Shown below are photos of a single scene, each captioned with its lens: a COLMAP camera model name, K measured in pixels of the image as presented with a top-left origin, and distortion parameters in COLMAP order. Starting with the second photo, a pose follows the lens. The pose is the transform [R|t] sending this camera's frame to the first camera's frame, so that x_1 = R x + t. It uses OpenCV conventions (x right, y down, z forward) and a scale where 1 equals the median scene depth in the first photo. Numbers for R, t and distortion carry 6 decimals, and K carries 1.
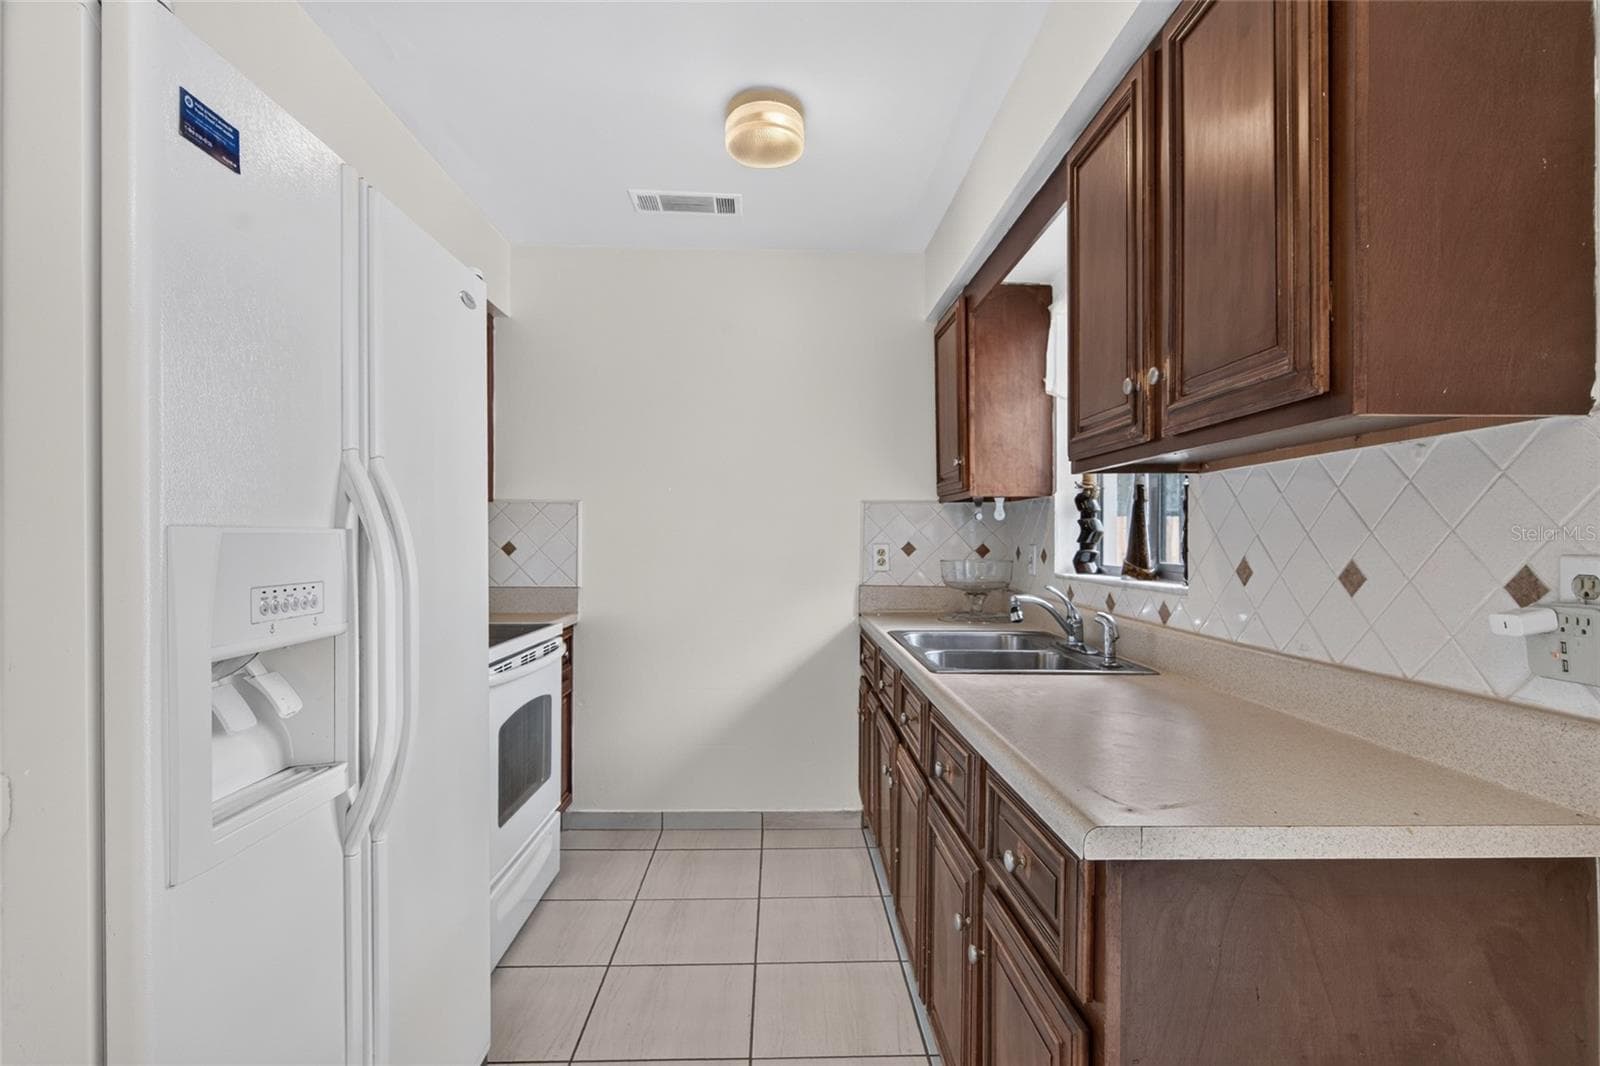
lens RADIAL K [[781.2, 0, 800.0], [0, 781.2, 533.0], [0, 0, 1]] dist [-0.001288, -0.000284]
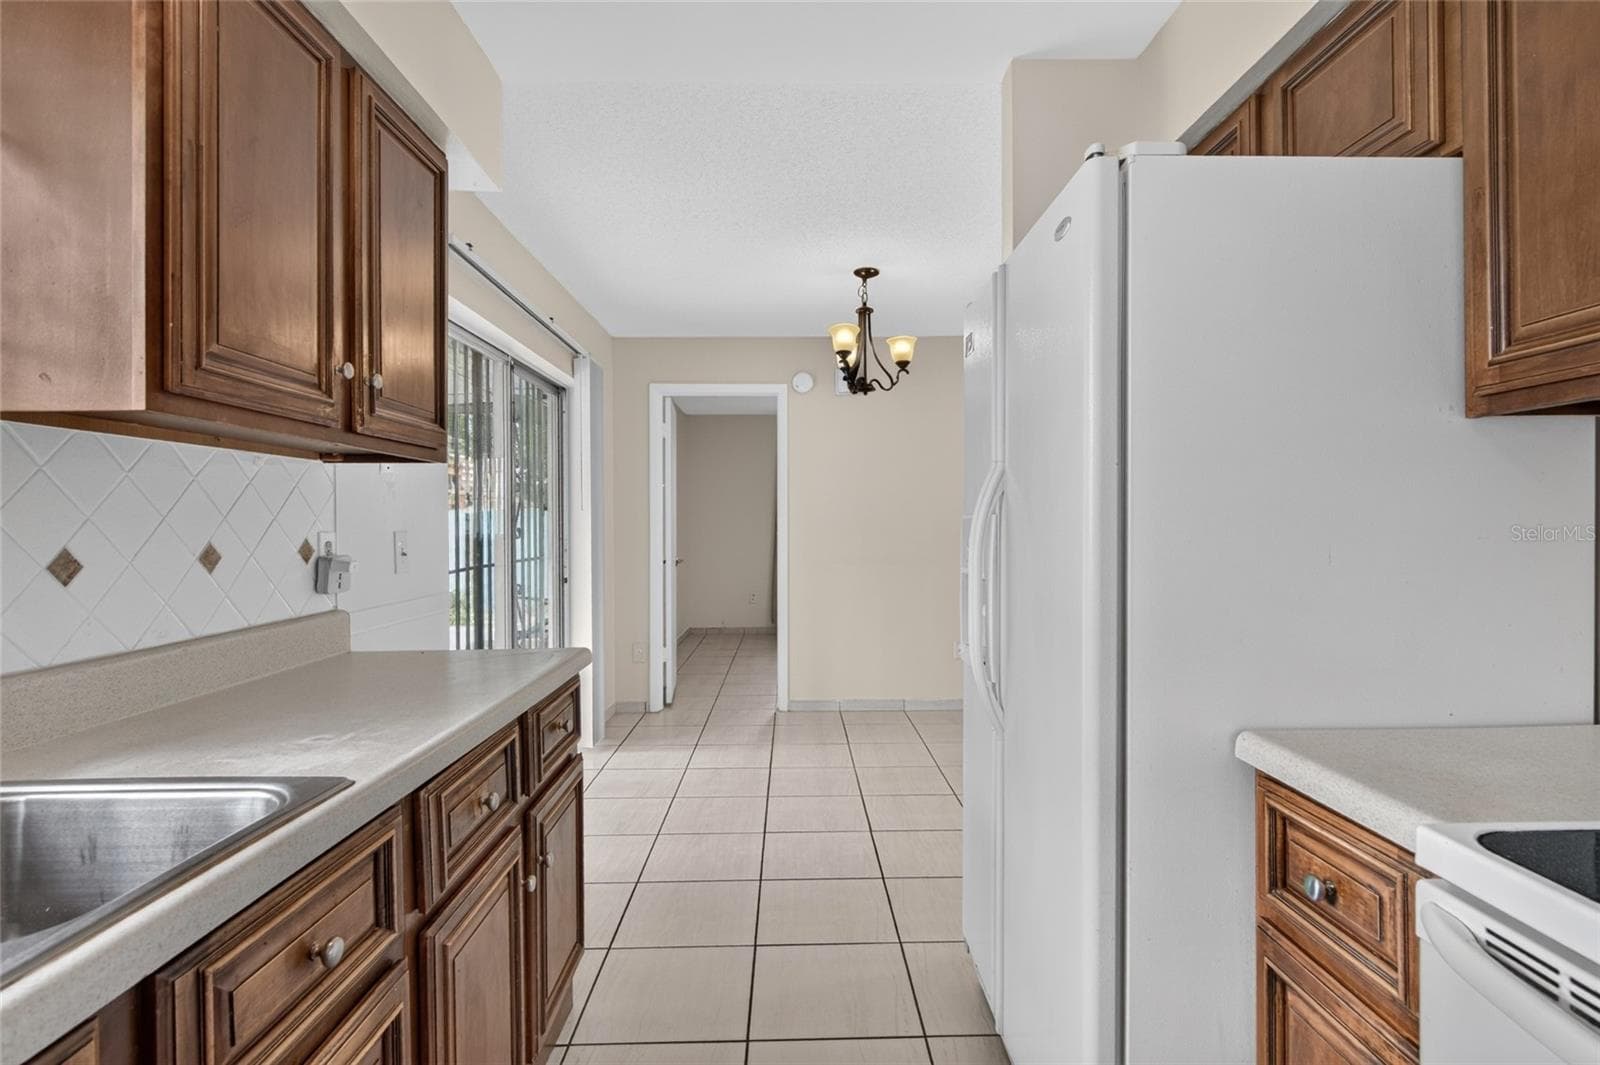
lens RADIAL K [[805.4, 0, 800.0], [0, 805.4, 532.5], [0, 0, 1]] dist [-0.001658, 0.000235]
pose [[-0.999823, -0.000699, 0.018797, -0.191742], [-0.000651, 0.999997, 0.002552, 0.016497], [-0.018799, 0.002539, -0.999820, 2.178540]]
